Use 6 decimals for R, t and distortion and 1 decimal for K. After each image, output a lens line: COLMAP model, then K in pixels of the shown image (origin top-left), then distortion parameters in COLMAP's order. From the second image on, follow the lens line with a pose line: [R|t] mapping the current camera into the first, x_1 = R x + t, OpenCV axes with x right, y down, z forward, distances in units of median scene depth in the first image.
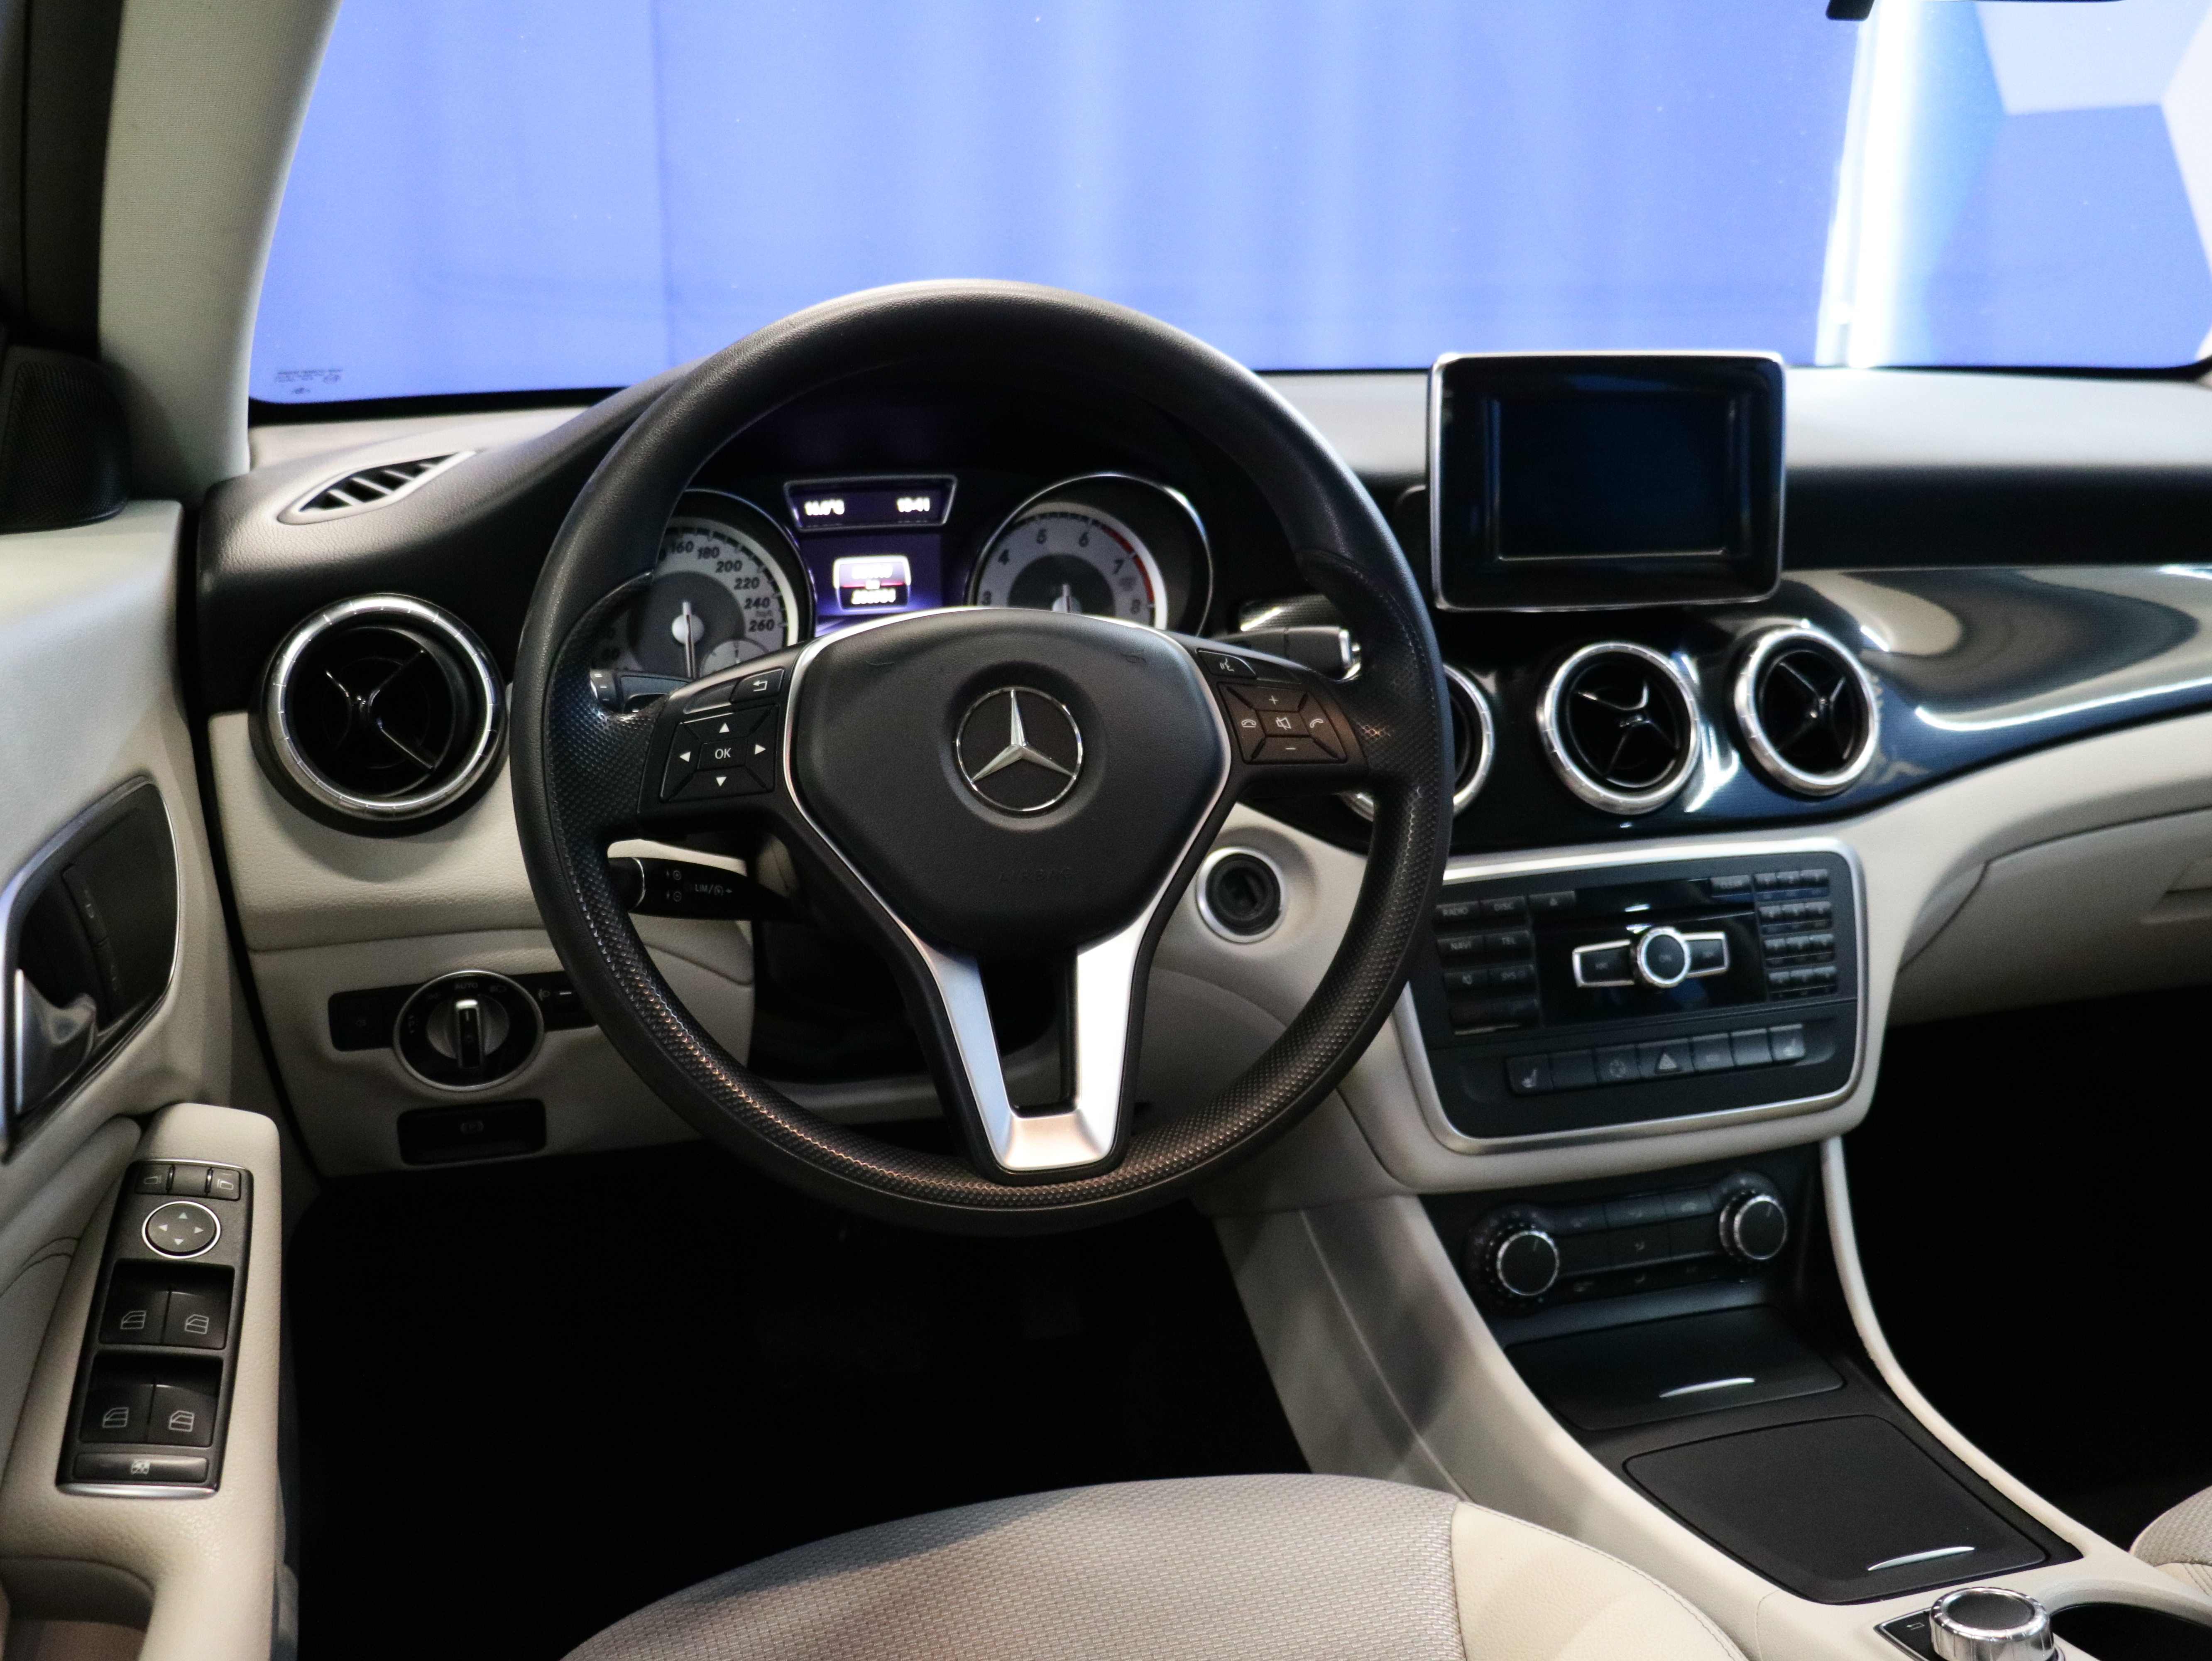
lens RADIAL K [[2216.1, 0, 1089.9], [0, 2216.1, 834.0], [0, 0, 1]] dist [-0.030372, 0.000000]
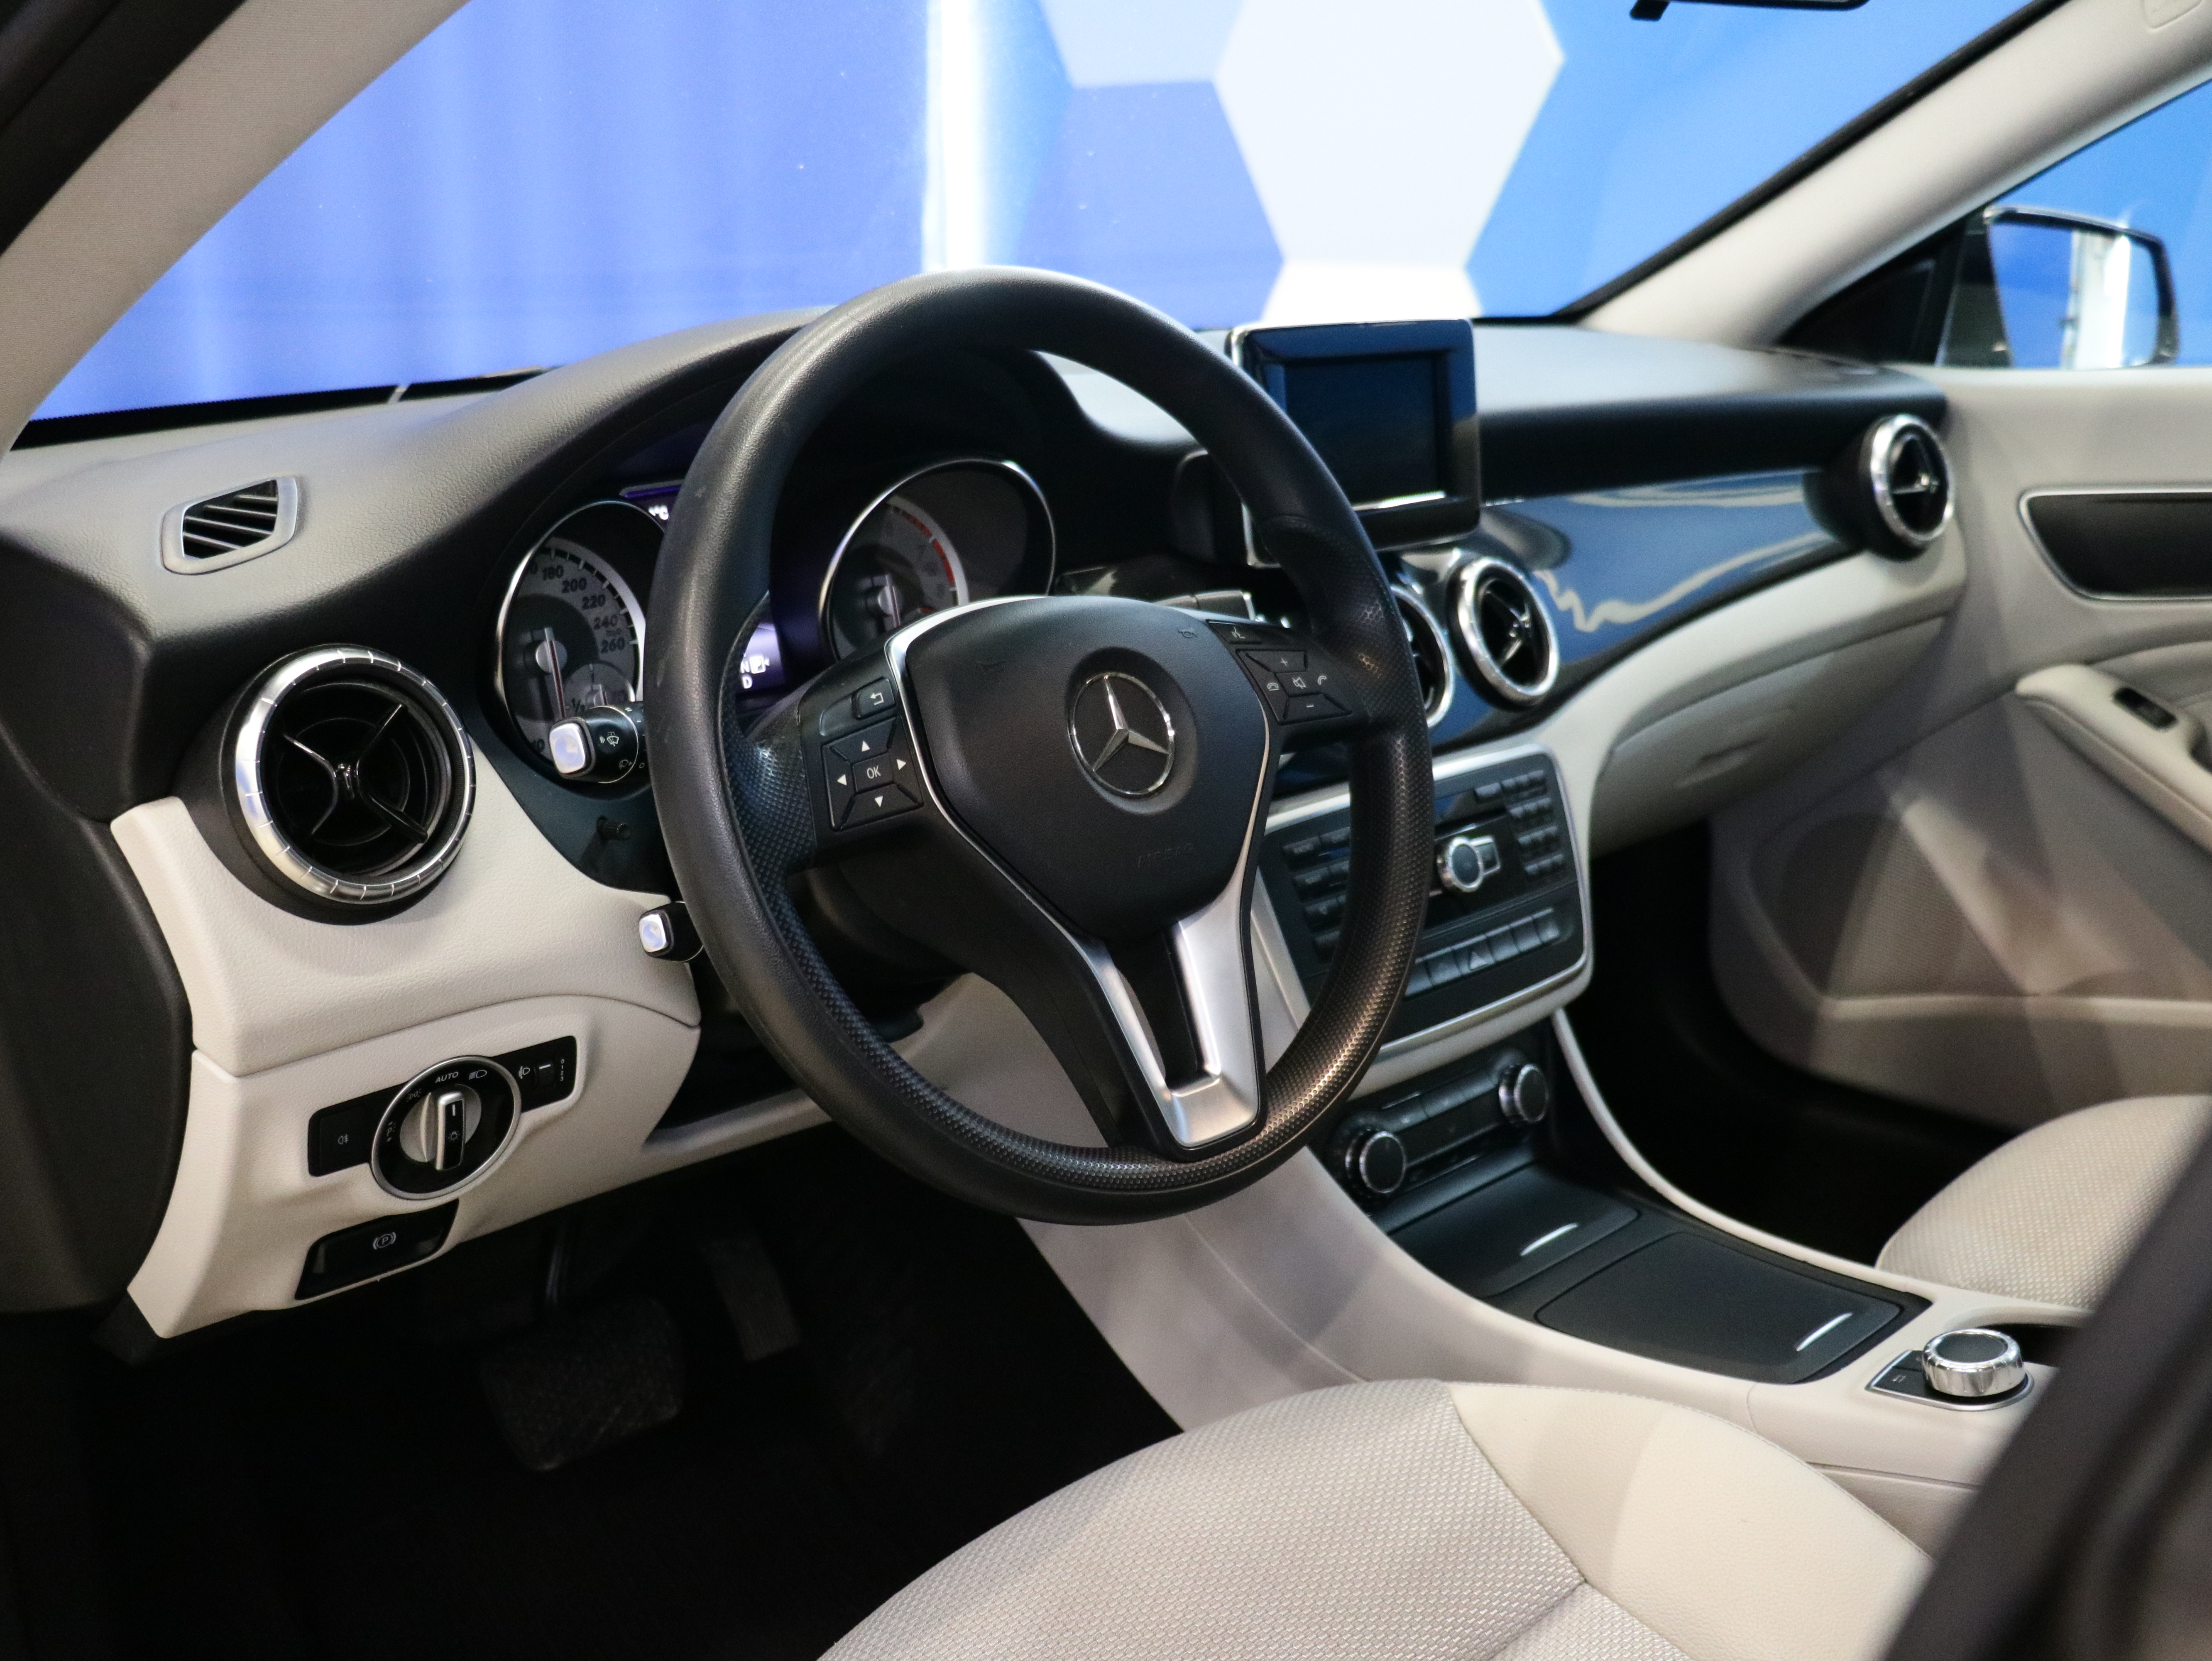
lens RADIAL K [[2216.1, 0, 1095.7], [0, 2216.1, 820.6], [0, 0, 1]] dist [-0.030372, 0.000000]
pose [[0.896676, -0.130095, 0.423141, -0.365929], [0.127243, 0.991250, 0.035120, -0.027950], [-0.424007, 0.022350, 0.905383, 0.074373]]
